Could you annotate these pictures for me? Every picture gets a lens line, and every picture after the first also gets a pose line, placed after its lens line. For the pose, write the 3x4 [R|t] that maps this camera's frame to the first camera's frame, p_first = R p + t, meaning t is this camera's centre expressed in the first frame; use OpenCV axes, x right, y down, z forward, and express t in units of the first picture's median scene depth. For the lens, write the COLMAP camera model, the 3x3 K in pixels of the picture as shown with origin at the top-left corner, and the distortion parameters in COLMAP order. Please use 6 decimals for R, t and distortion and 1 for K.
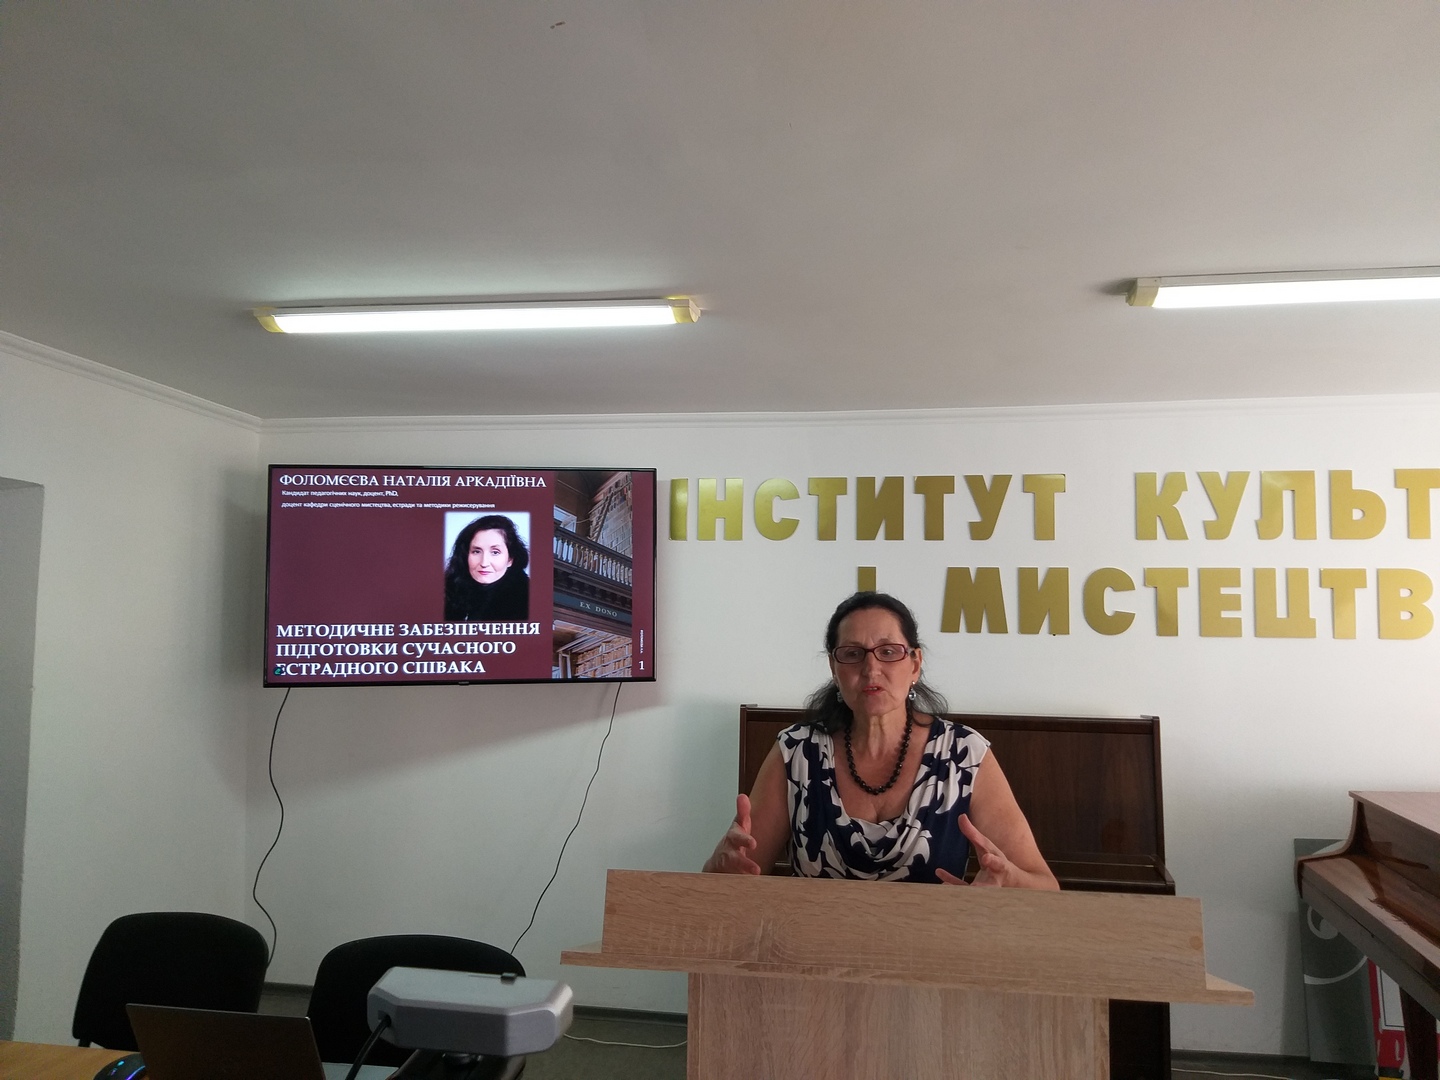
lens RADIAL K [[1149.6, 0, 720.0], [0, 1149.6, 540.0], [0, 0, 1]] dist [0.097048, -0.185286]
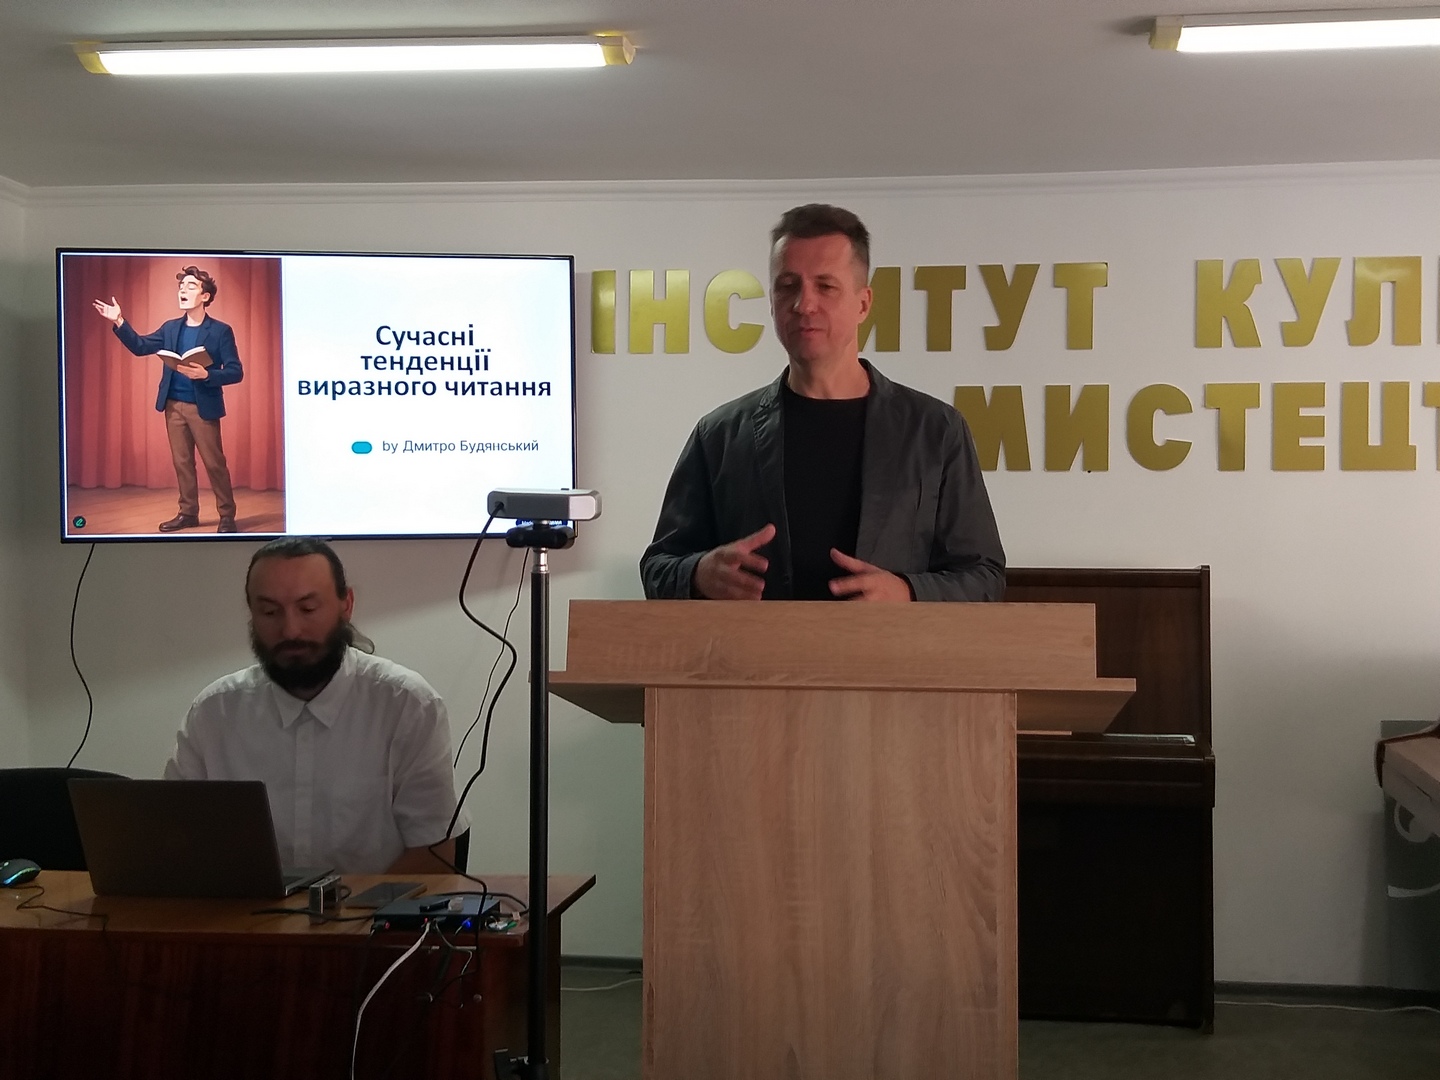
lens RADIAL K [[1826.3, 0, 728.7], [0, 1826.3, 535.0], [0, 0, 1]] dist [0.175169, -0.508950]
pose [[0.999097, -0.005463, 0.042141, -0.006145], [0.002203, 0.997027, 0.077027, 0.029554], [-0.042437, -0.076864, 0.996138, -0.229458]]
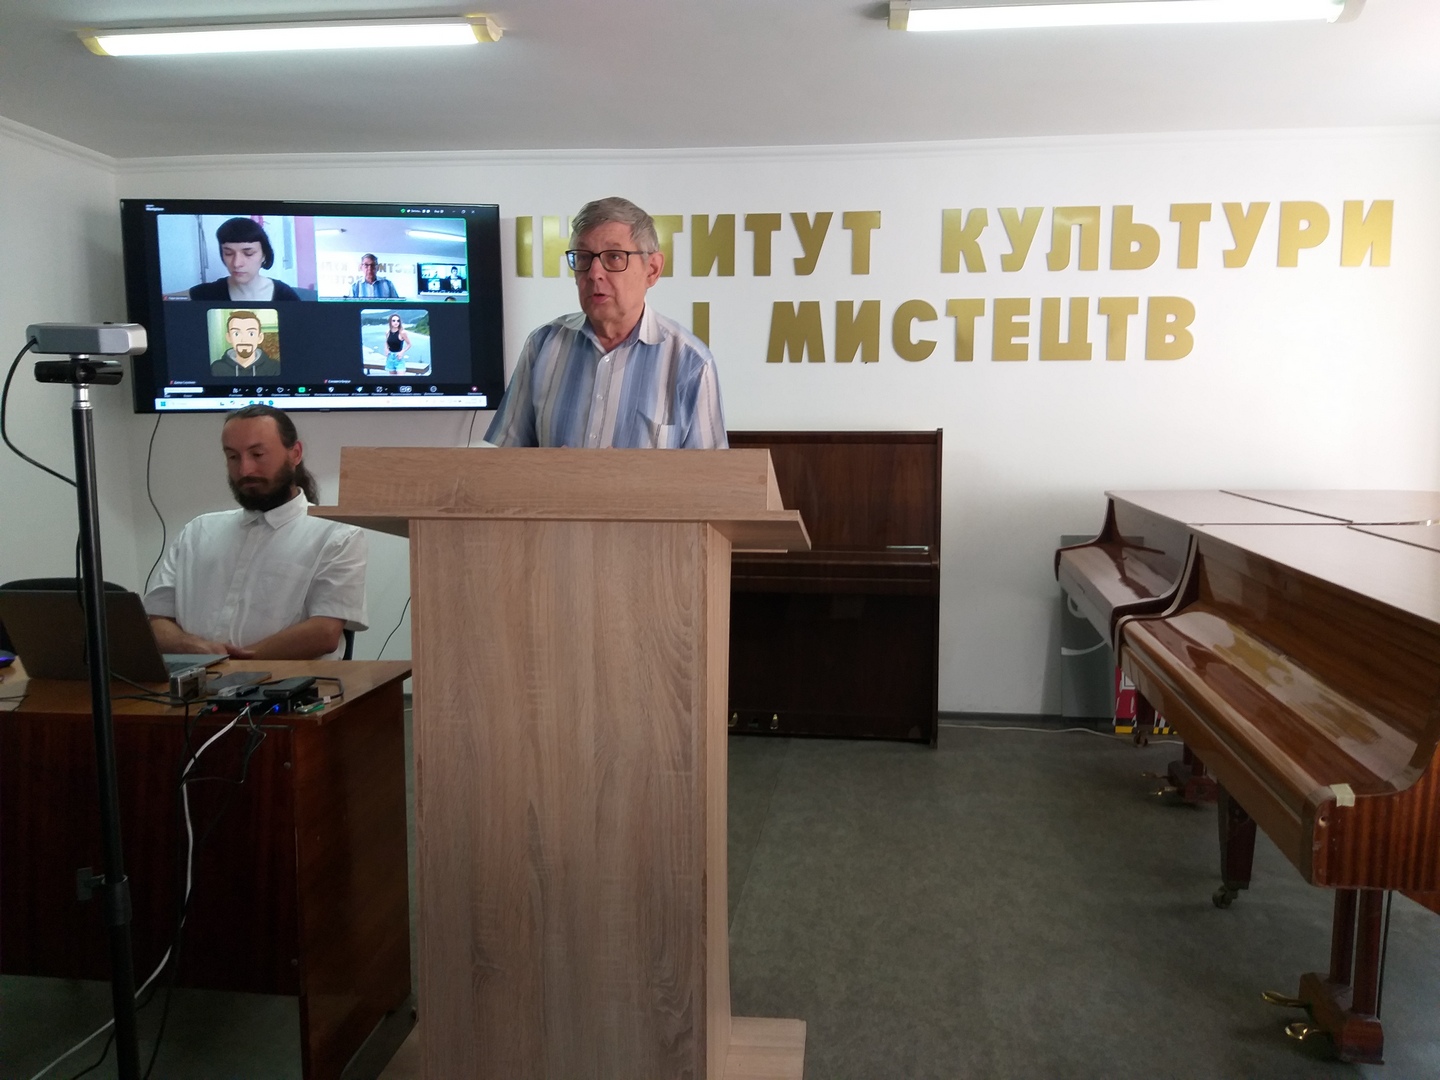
lens RADIAL K [[1149.6, 0, 720.0], [0, 1149.6, 540.0], [0, 0, 1]] dist [0.097048, -0.185286]
pose [[0.997873, -0.014719, 0.063511, 0.078678], [0.002882, 0.983187, 0.182578, 0.048391], [-0.065130, -0.182007, 0.981138, -0.106322]]
